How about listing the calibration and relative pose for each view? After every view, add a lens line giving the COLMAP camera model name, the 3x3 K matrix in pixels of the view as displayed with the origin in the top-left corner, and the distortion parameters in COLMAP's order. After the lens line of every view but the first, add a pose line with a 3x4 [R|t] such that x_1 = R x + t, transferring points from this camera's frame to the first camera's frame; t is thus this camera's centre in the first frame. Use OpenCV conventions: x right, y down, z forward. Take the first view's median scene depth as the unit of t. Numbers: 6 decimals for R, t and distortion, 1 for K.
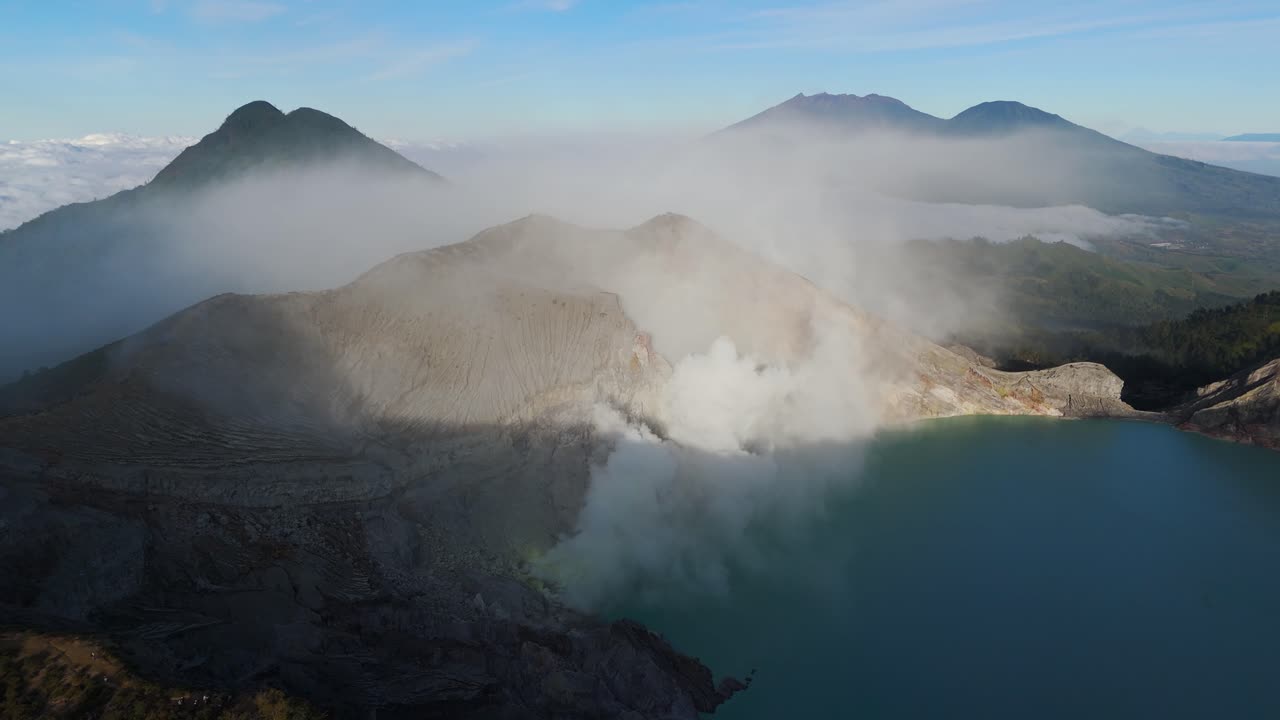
lens RADIAL K [[911.1, 0, 639.9], [0, 911.1, 349.6], [0, 0, 1]] dist [0.013080, 0.001927]
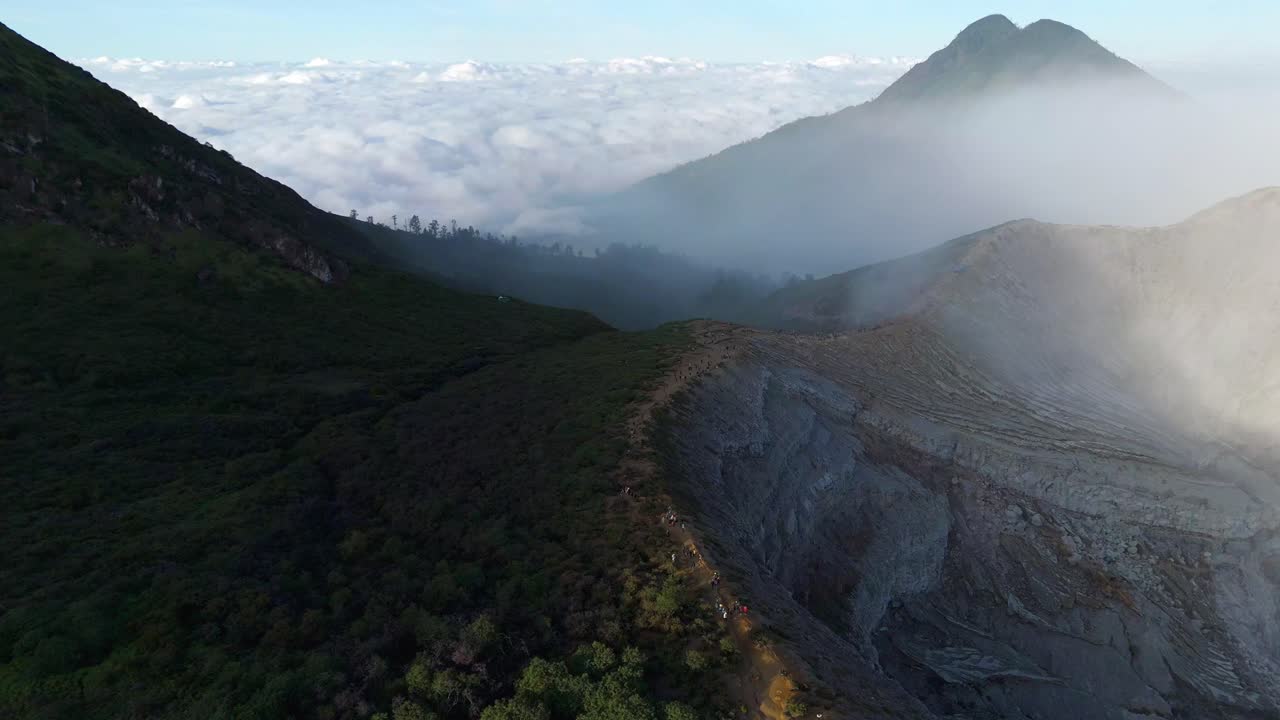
lens RADIAL K [[911.1, 0, 641.8], [0, 911.1, 362.4], [0, 0, 1]] dist [0.013080, 0.001927]
pose [[0.755671, 0.202257, -0.622940, -0.239457], [-0.143467, 0.979141, 0.143873, -0.004683], [0.639045, -0.019349, 0.768926, 0.191130]]
